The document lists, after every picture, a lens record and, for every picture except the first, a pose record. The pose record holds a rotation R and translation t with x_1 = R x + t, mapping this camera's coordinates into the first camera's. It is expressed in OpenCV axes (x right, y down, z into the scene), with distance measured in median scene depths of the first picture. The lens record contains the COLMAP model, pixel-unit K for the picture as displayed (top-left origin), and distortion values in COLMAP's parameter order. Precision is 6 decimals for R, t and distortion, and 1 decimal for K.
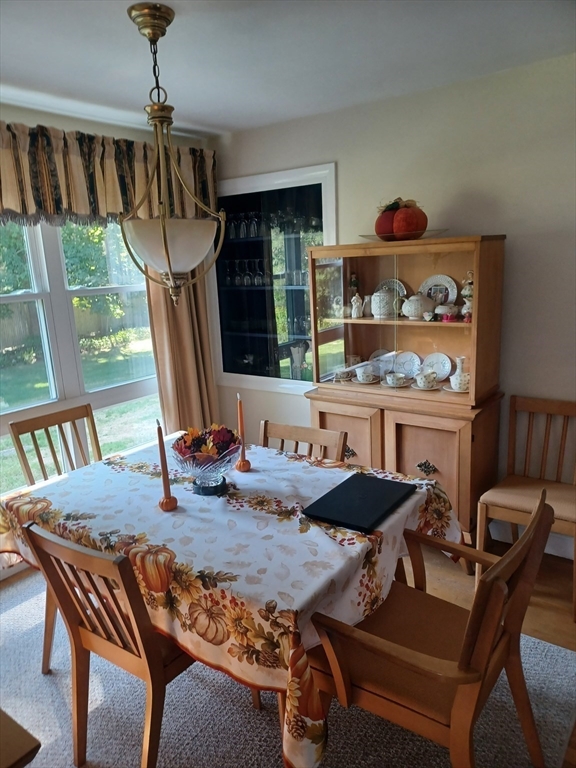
lens RADIAL K [[549.9, 0, 275.9], [0, 549.9, 394.1], [0, 0, 1]] dist [0.049297, -0.031907]
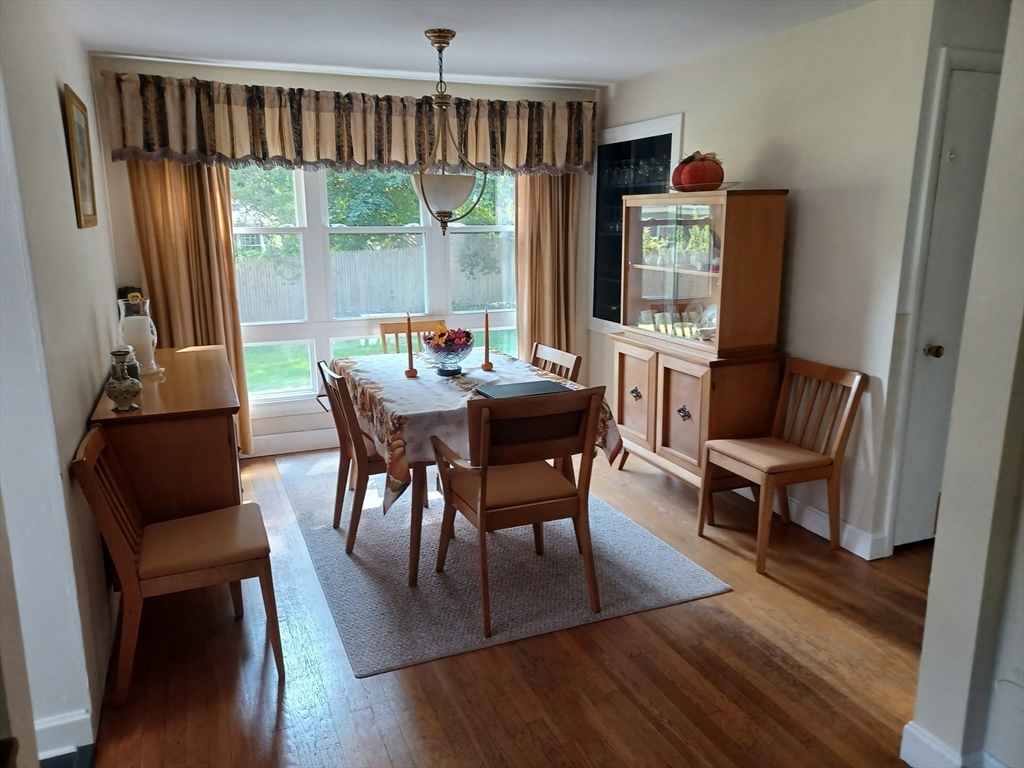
lens RADIAL K [[733.2, 0, 510.7], [0, 733.2, 388.3], [0, 0, 1]] dist [0.049297, -0.031907]
pose [[0.859179, 0.159756, -0.486096, 0.643413], [-0.157852, 0.986428, 0.045185, 0.075467], [0.486718, 0.037909, 0.872736, -0.354142]]
